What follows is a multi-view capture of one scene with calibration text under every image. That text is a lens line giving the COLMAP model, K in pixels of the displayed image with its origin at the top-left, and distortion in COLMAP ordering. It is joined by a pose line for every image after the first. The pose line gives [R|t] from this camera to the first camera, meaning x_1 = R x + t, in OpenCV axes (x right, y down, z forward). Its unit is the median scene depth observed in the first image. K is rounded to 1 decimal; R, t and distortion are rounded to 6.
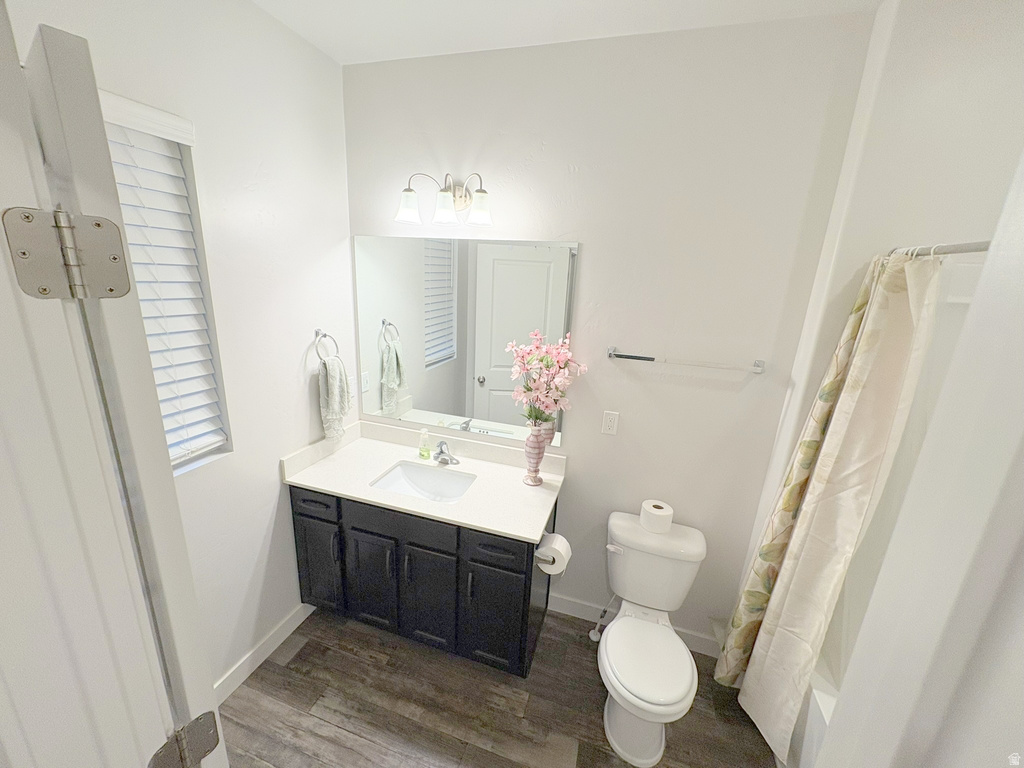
lens RADIAL K [[406.8, 0, 505.8], [0, 406.8, 385.9], [0, 0, 1]] dist [0.002309, 0.000454]
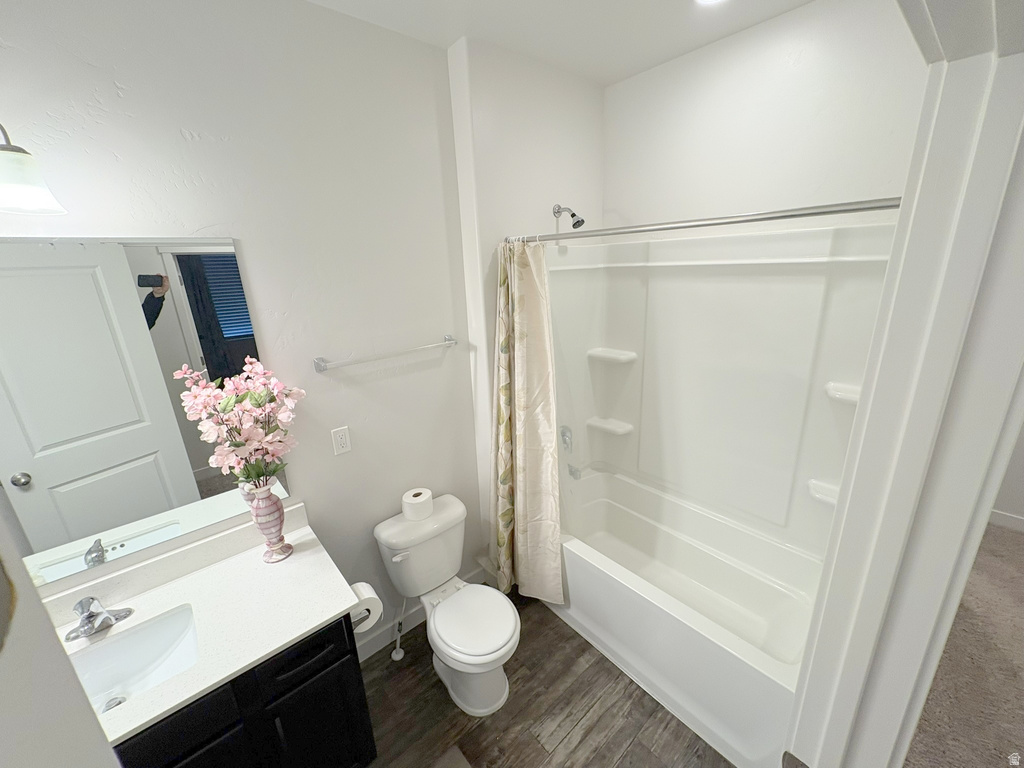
lens RADIAL K [[406.8, 0, 506.9], [0, 406.8, 386.8], [0, 0, 1]] dist [0.002309, 0.000454]
pose [[0.514696, -0.319020, 0.795811, -0.220859], [0.297824, 0.936922, 0.182969, -0.071907], [-0.803983, 0.142838, 0.577242, 0.170674]]
